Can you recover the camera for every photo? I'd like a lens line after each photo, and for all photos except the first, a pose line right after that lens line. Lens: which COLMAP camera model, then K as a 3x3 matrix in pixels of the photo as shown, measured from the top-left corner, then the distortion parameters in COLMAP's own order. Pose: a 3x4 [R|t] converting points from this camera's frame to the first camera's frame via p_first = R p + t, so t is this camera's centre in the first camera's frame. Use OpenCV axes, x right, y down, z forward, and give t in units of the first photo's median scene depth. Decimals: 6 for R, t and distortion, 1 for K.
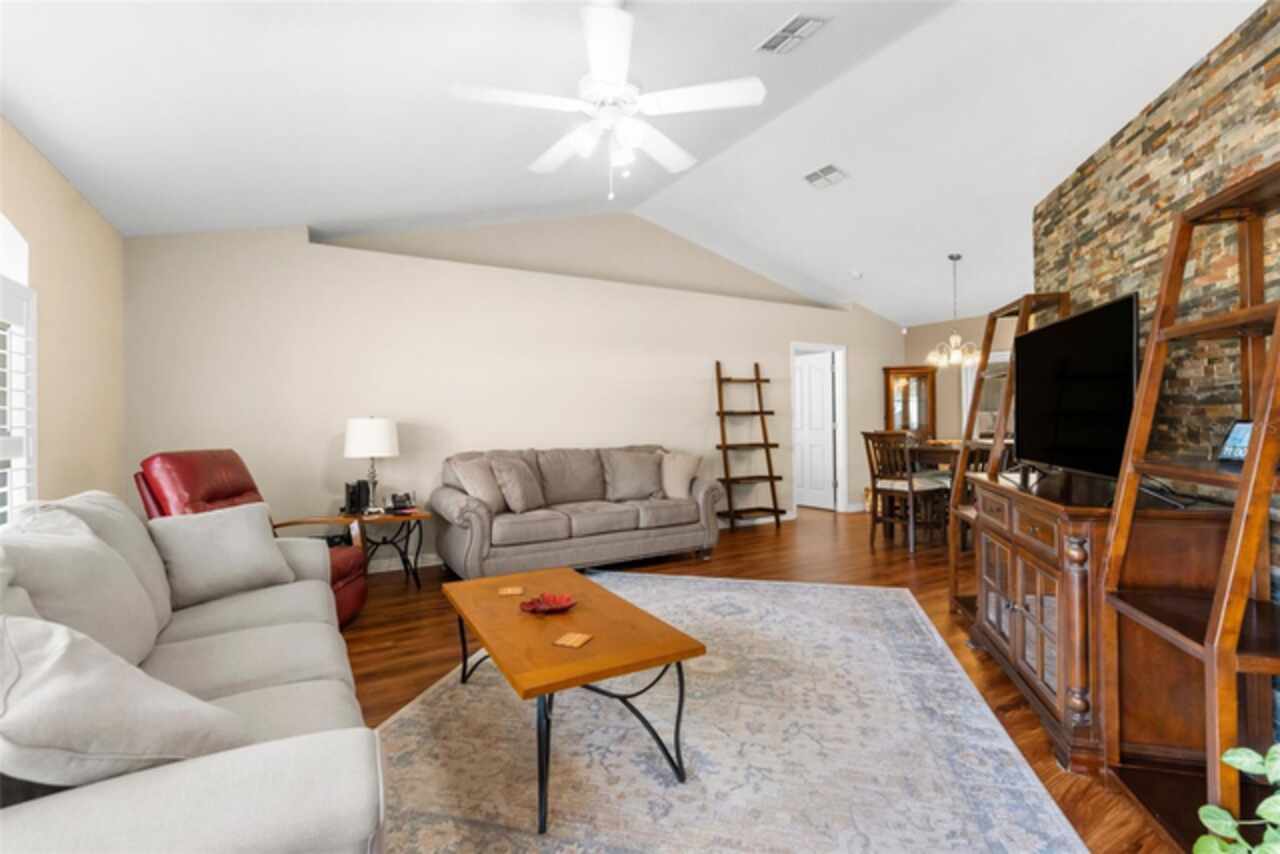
lens RADIAL K [[601.3, 0, 659.3], [0, 601.3, 431.4], [0, 0, 1]] dist [0.003938, 0.000578]
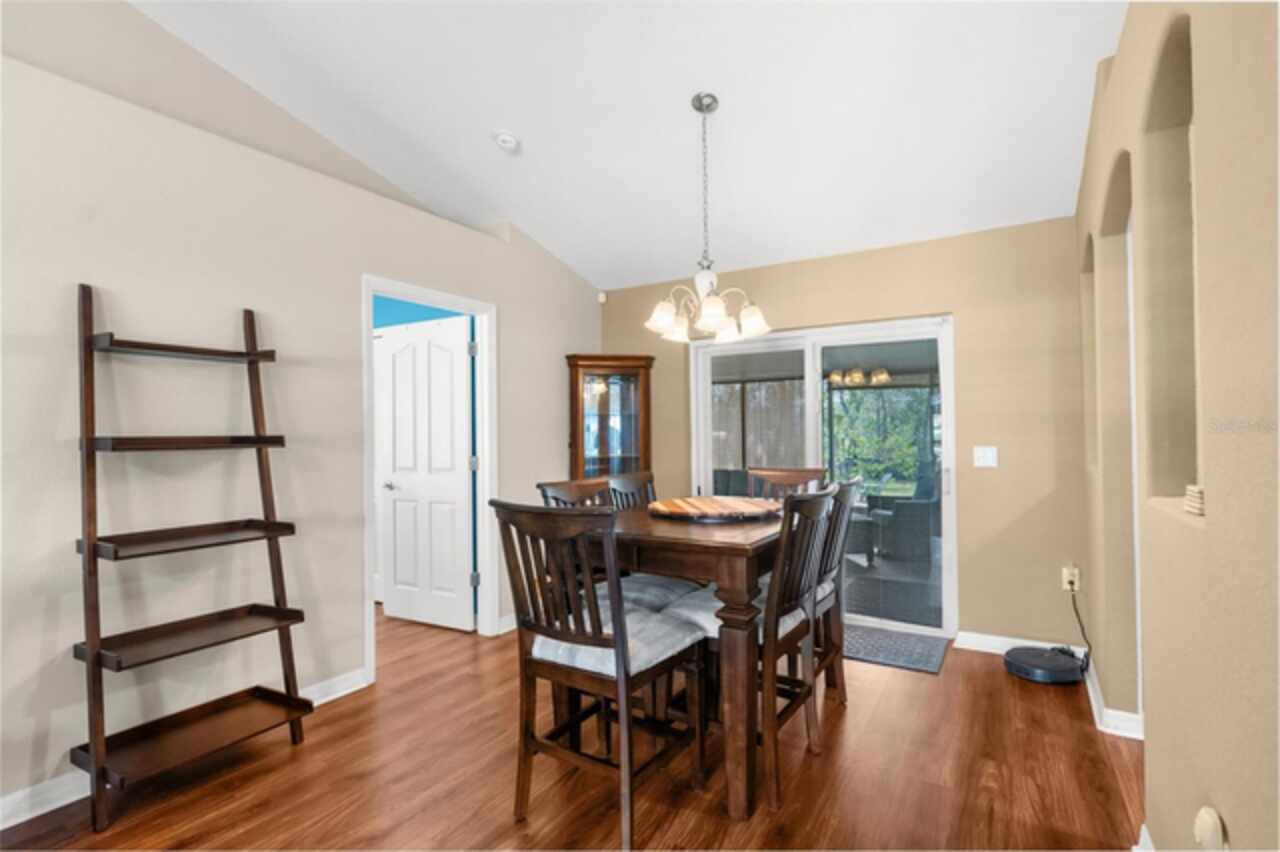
lens RADIAL K [[630.4, 0, 642.5], [0, 630.4, 423.2], [0, 0, 1]] dist [-0.003580, 0.000141]
pose [[0.898814, 0.011605, 0.438177, 0.215774], [0.005317, 0.999287, -0.037373, -0.025358], [-0.438299, 0.035921, 0.898111, 0.535516]]
